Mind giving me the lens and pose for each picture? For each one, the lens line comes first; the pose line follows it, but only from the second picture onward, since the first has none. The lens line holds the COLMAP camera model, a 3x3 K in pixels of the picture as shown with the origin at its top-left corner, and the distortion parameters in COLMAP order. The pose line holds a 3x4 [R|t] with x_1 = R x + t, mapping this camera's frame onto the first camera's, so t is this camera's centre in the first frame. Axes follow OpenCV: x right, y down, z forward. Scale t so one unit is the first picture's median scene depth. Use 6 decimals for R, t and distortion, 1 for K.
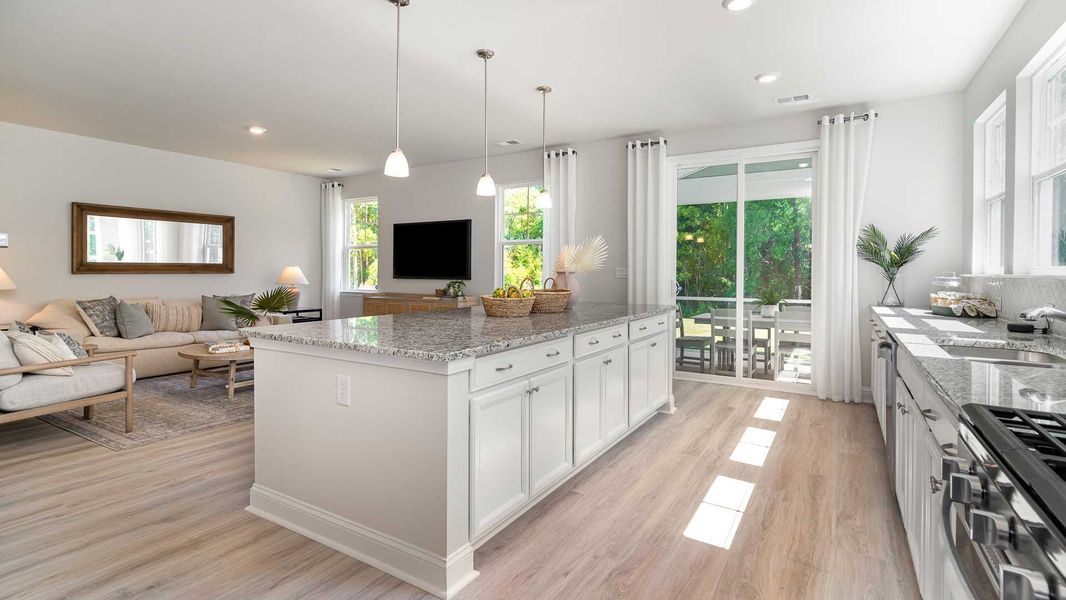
lens RADIAL K [[510.1, 0, 530.9], [0, 510.1, 275.5], [0, 0, 1]] dist [0.001684, 0.000760]
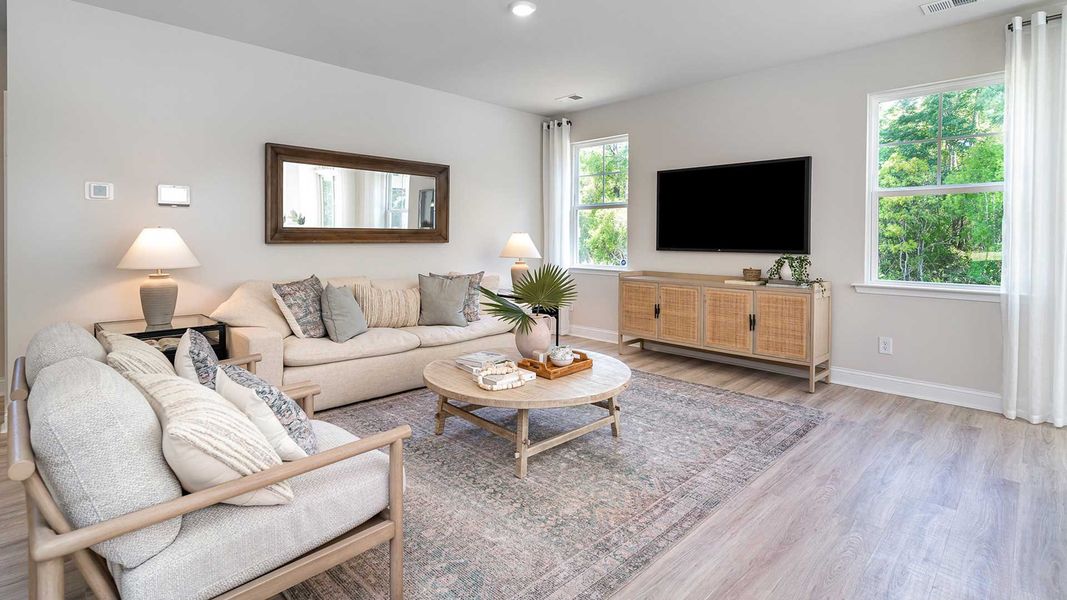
lens RADIAL K [[510.6, 0, 531.3], [0, 510.6, 245.8], [0, 0, 1]] dist [0.001684, 0.000760]
pose [[0.972642, 0.005041, -0.232253, -0.356207], [-0.003543, 0.999970, 0.006867, -0.006016], [0.232280, -0.005856, 0.972631, 0.375825]]
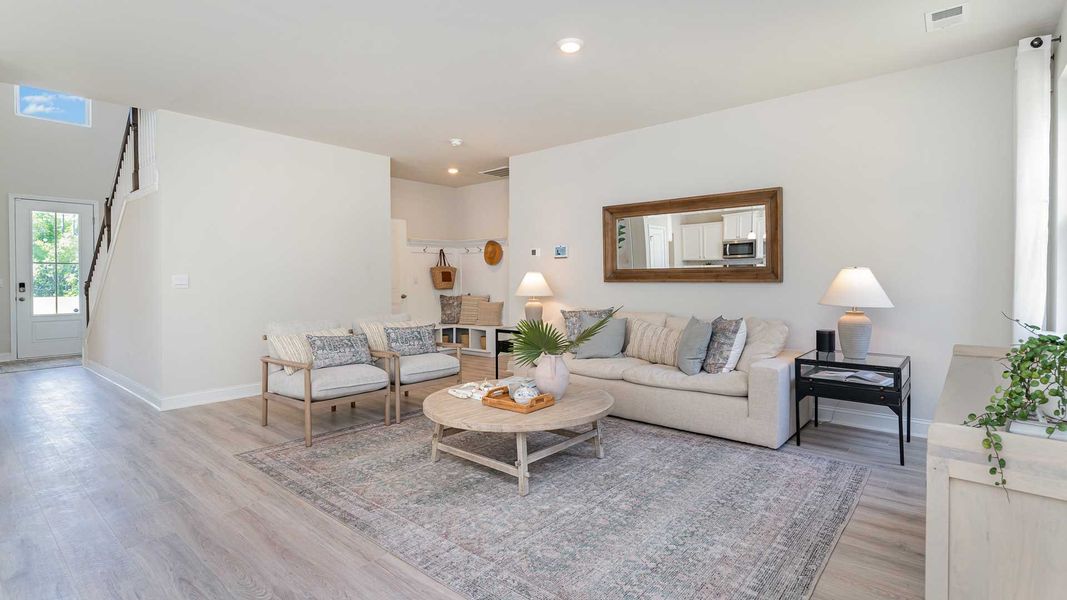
lens RADIAL K [[510.6, 0, 531.0], [0, 510.6, 288.8], [0, 0, 1]] dist [0.001684, 0.000760]
pose [[-0.158842, 0.019863, -0.987104, 0.058019], [-0.003592, 0.999779, 0.020696, -0.009309], [0.987298, 0.006833, -0.158735, 0.965846]]
